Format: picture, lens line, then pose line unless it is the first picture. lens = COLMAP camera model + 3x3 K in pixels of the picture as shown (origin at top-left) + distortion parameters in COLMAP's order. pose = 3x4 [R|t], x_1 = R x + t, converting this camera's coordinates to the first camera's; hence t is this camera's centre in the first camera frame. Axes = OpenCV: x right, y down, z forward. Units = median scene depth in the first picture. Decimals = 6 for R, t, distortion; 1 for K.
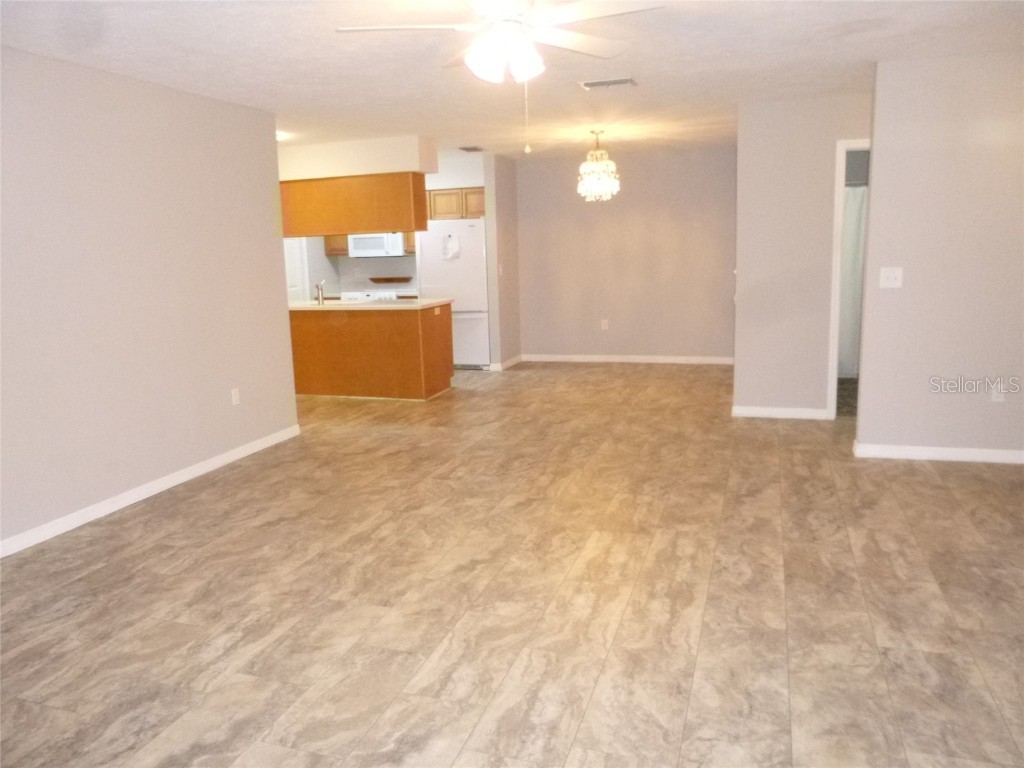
lens RADIAL K [[775.3, 0, 506.3], [0, 775.3, 381.8], [0, 0, 1]] dist [-0.056728, 0.029782]
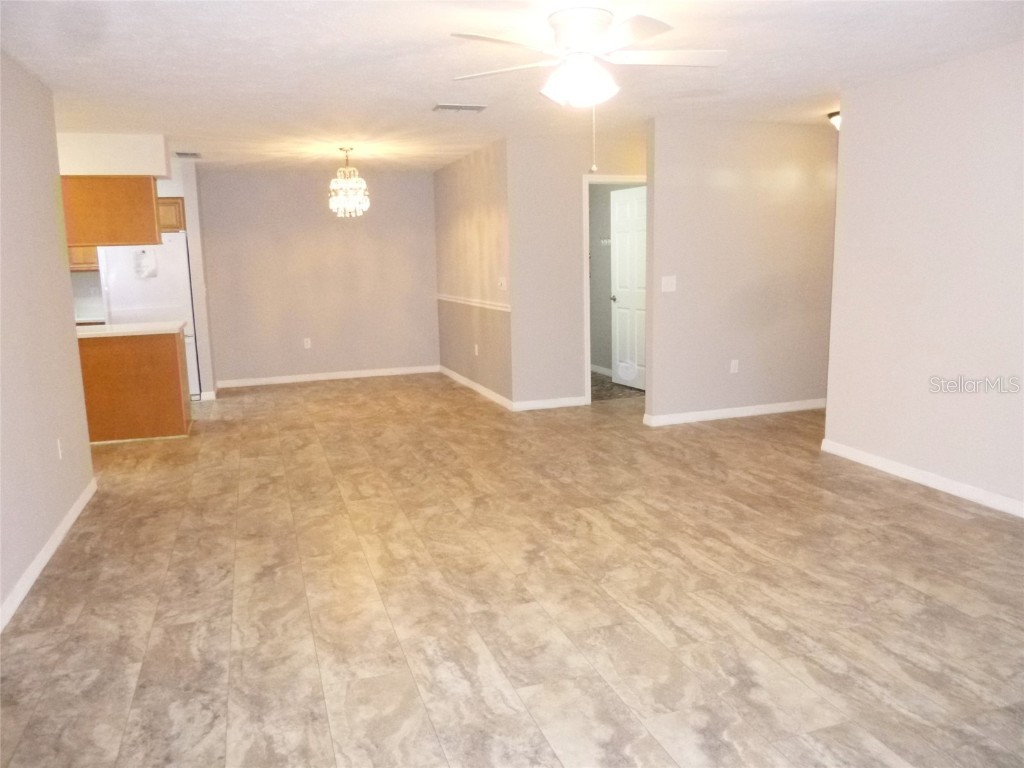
lens RADIAL K [[775.3, 0, 510.6], [0, 775.3, 386.5], [0, 0, 1]] dist [-0.056728, 0.029782]
pose [[0.799097, -0.089030, 0.594574, -0.628250], [0.103299, 0.994599, 0.010098, -0.005250], [-0.592262, 0.053350, 0.803978, 0.145851]]
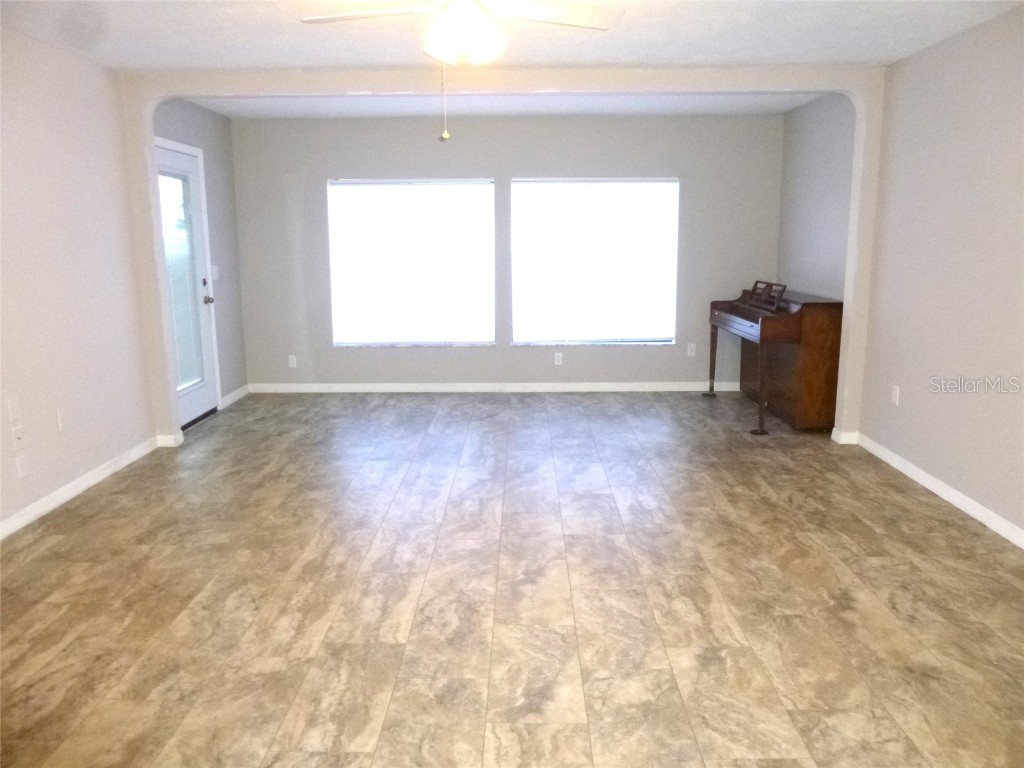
lens RADIAL K [[775.3, 0, 514.1], [0, 775.3, 373.6], [0, 0, 1]] dist [-0.056728, 0.029782]
pose [[-0.951654, 0.089462, -0.293854, 0.209009], [-0.017025, 0.939816, 0.341257, -0.287120], [0.306698, 0.329761, -0.892857, 1.615876]]
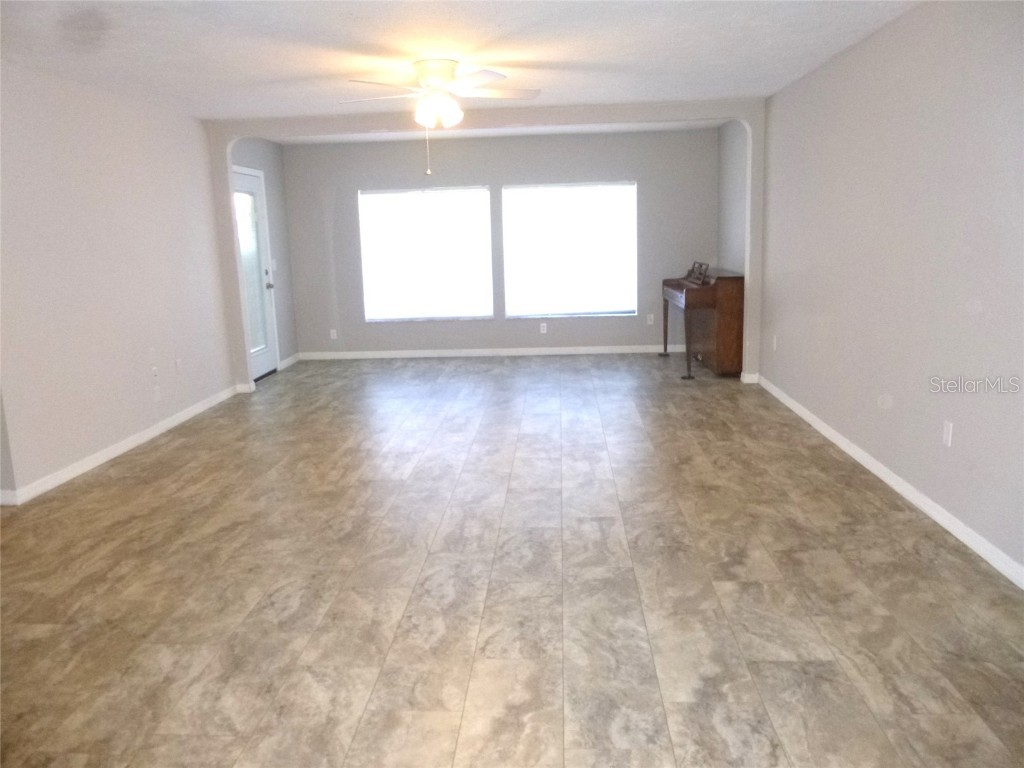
lens RADIAL K [[775.3, 0, 512.2], [0, 775.3, 375.1], [0, 0, 1]] dist [-0.056728, 0.029782]
pose [[-0.963276, 0.106421, -0.246525, 0.237915], [0.013351, 0.935954, 0.351868, -0.377220], [0.268182, 0.335654, -0.903003, 2.103772]]
